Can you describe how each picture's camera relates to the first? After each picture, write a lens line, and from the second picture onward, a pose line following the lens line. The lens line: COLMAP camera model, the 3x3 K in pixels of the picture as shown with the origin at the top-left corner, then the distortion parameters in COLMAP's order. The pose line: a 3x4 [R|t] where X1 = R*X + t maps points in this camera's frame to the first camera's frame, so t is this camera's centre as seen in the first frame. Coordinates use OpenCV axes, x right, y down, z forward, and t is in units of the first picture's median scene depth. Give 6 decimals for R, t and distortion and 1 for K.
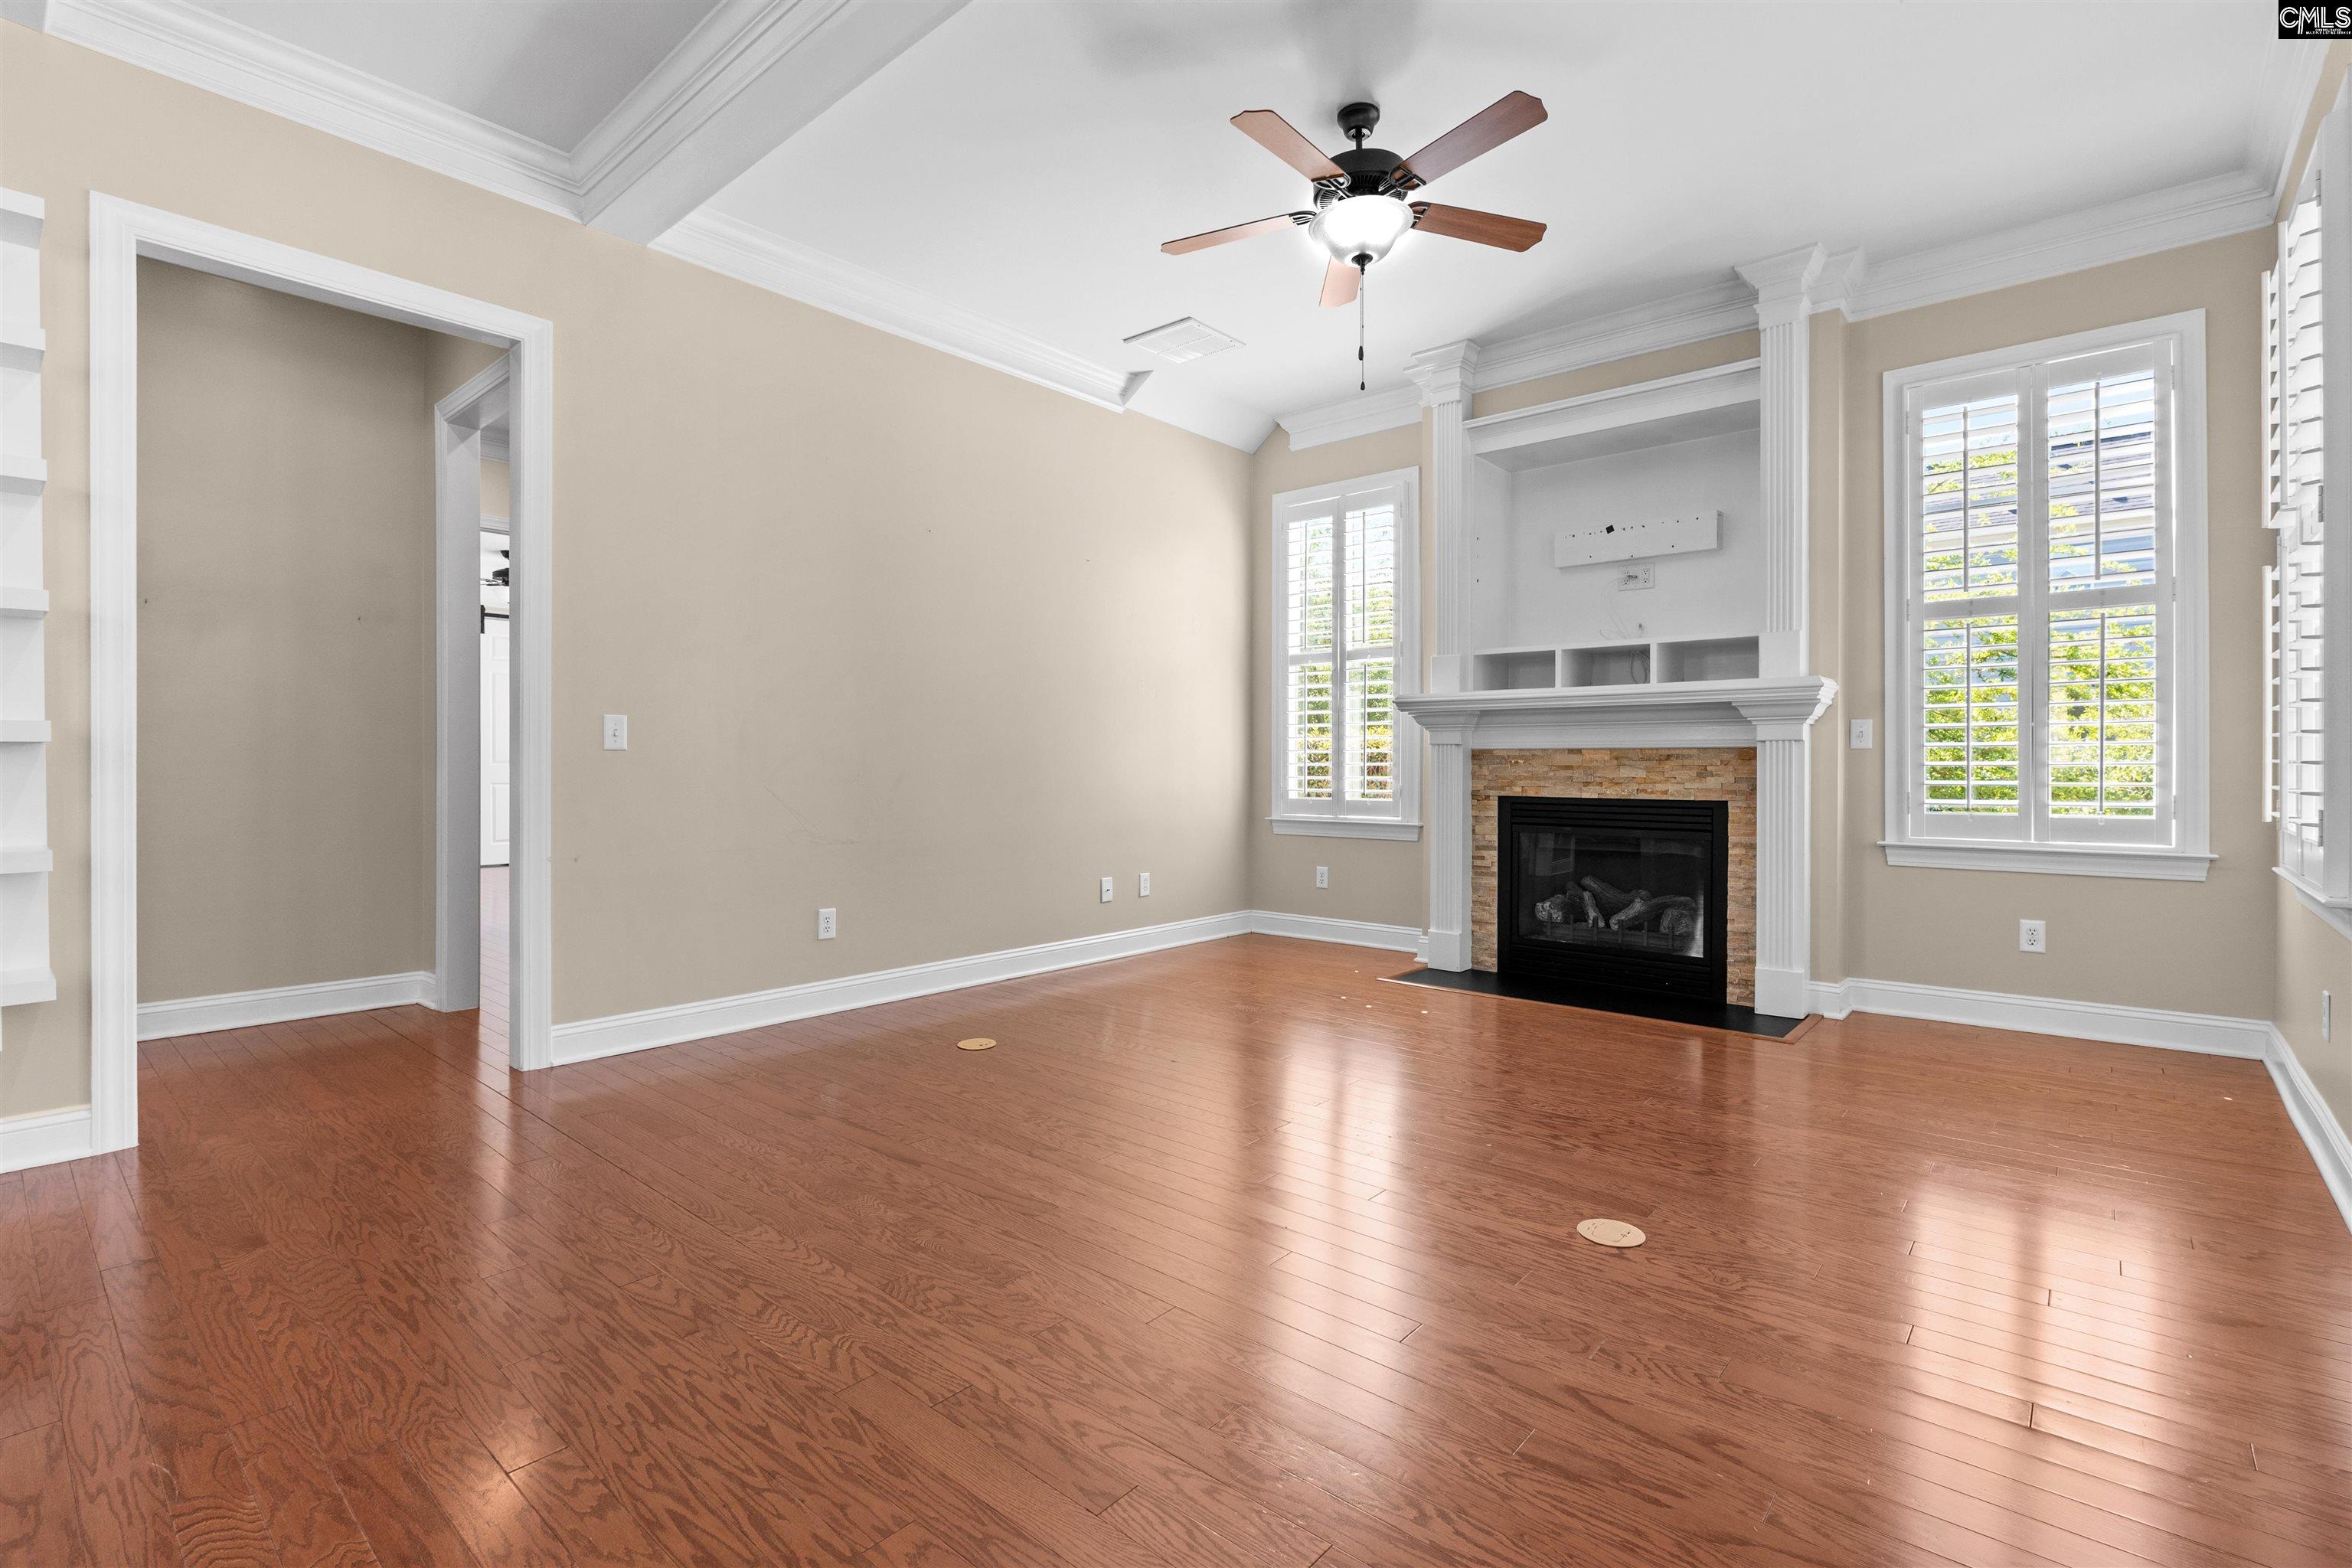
lens RADIAL K [[1080.1, 0, 1177.4], [0, 1080.1, 771.4], [0, 0, 1]] dist [-0.012283, 0.001051]
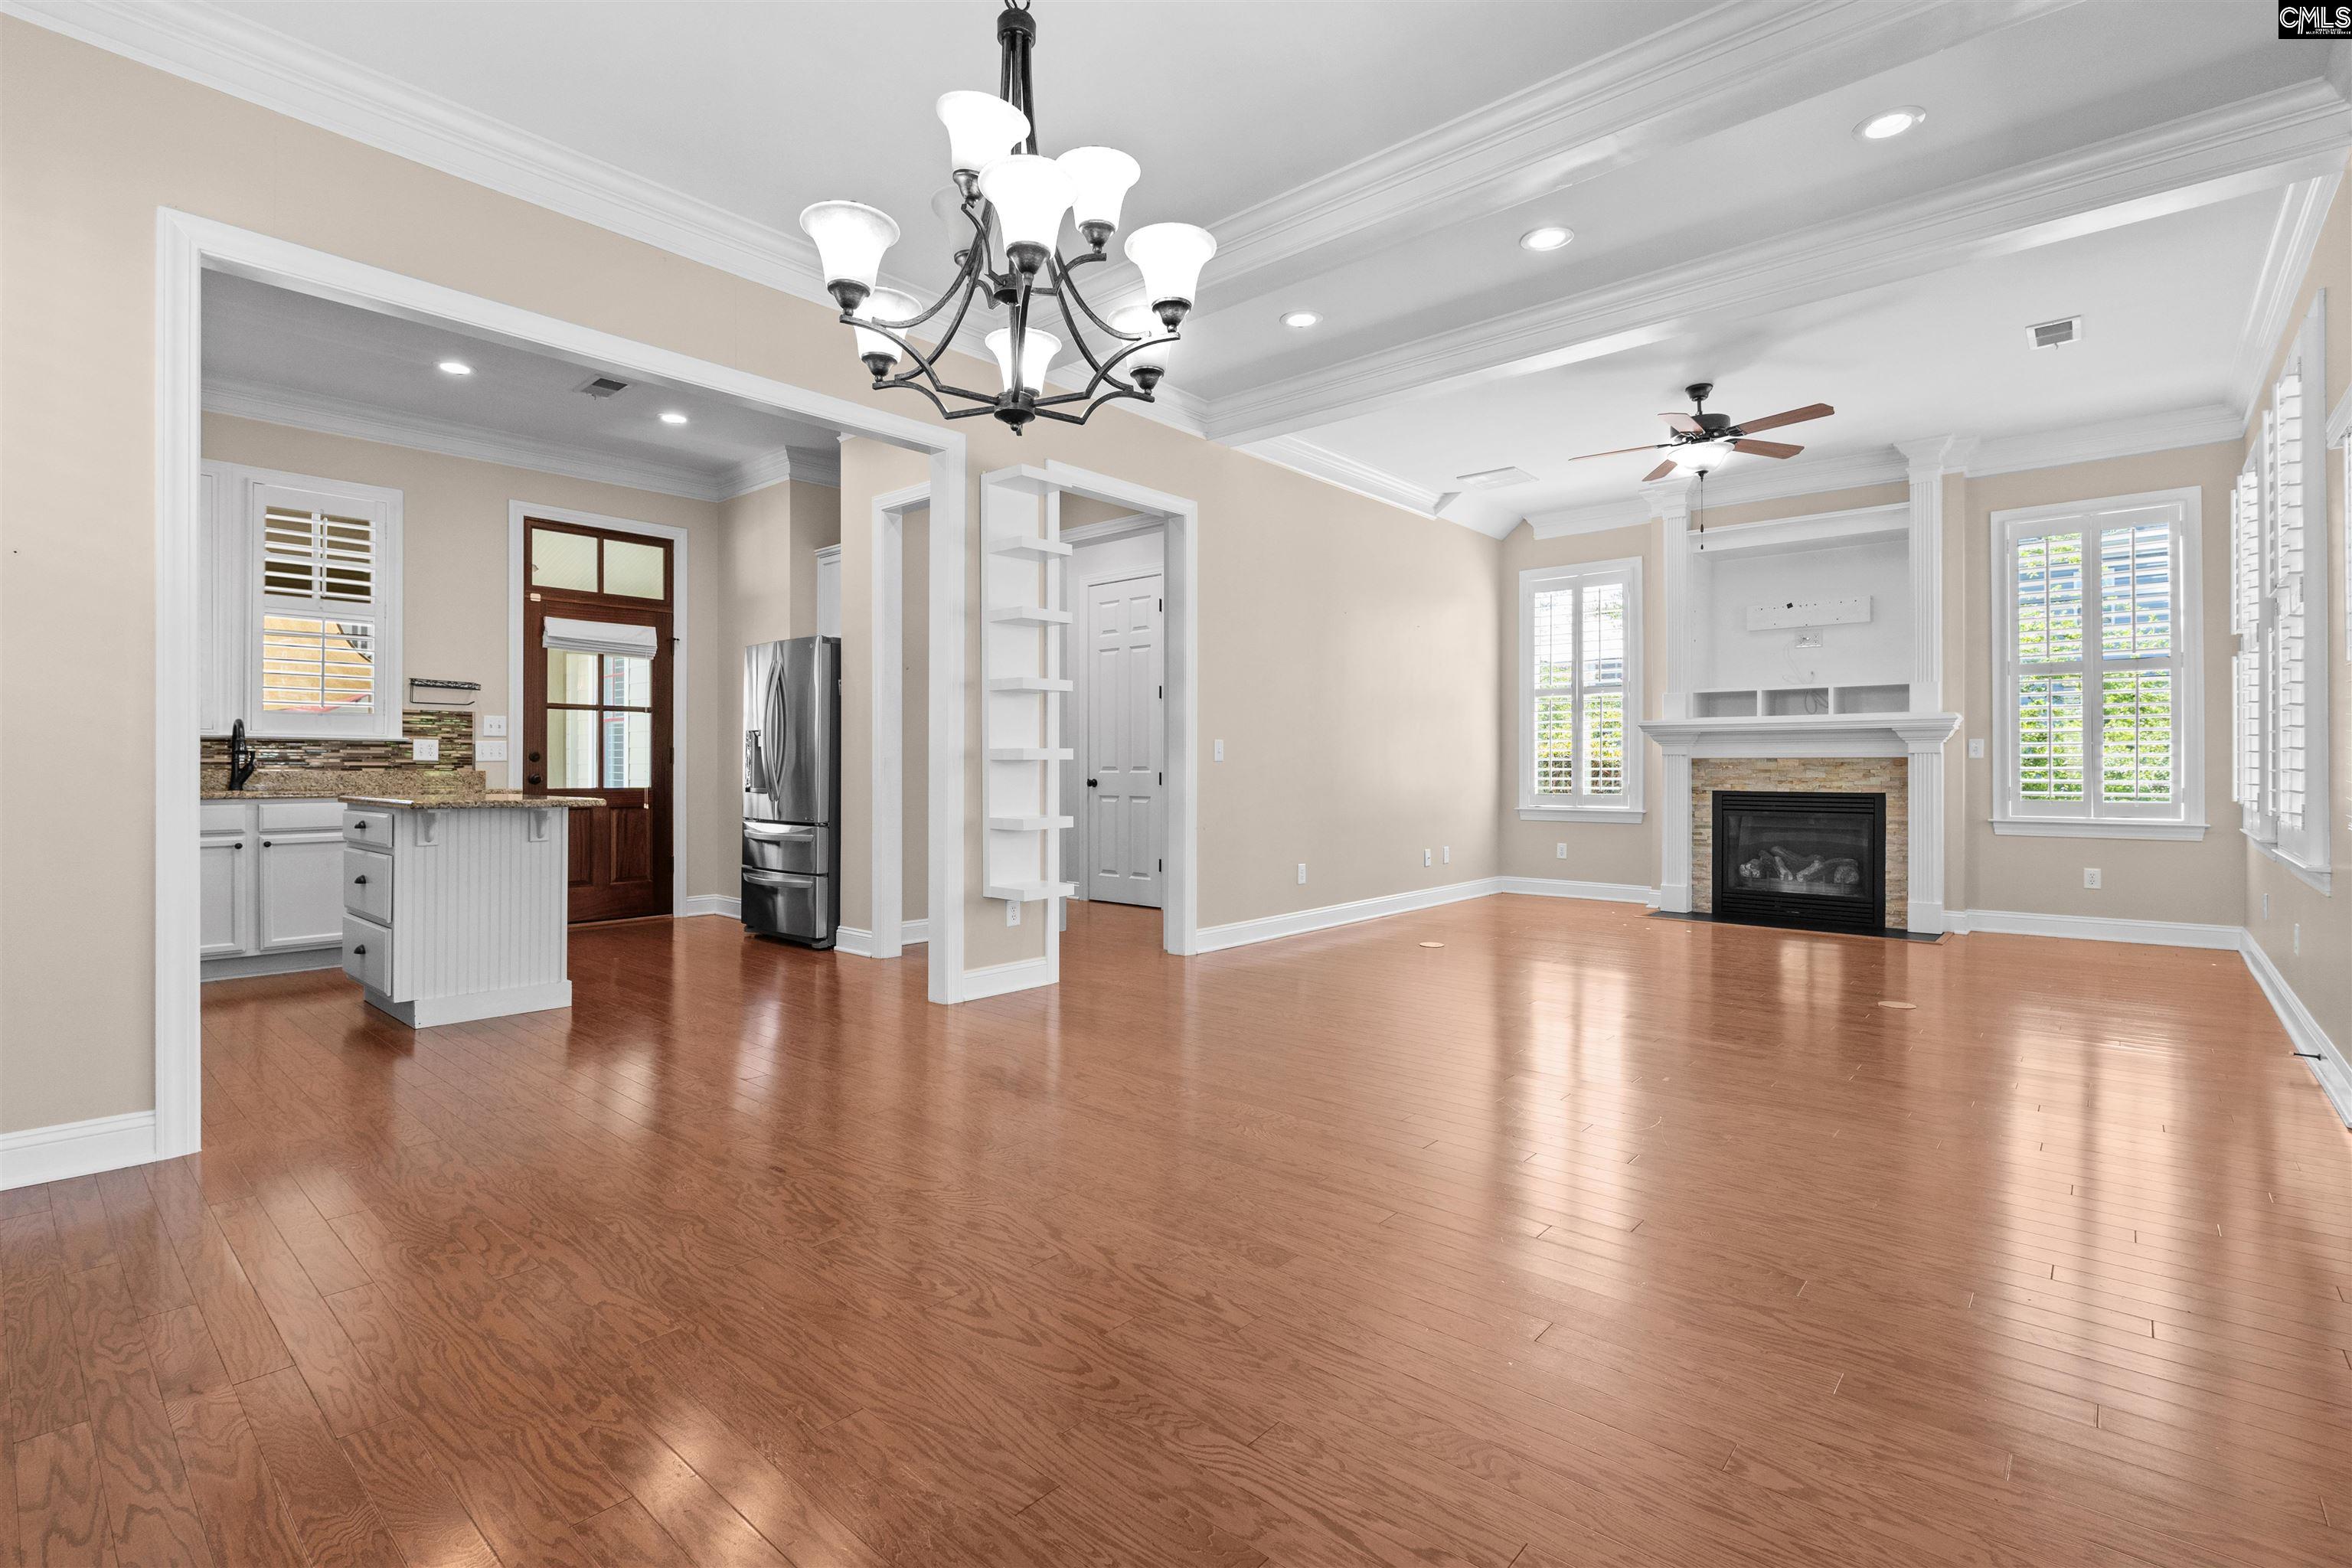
lens RADIAL K [[1080.1, 0, 1174.9], [0, 1080.1, 771.6], [0, 0, 1]] dist [-0.012283, 0.001051]
pose [[0.999952, -0.002229, -0.009495, -0.447094], [0.002206, 0.999994, -0.002500, -0.001042], [0.009500, 0.002479, 0.999952, -0.489442]]
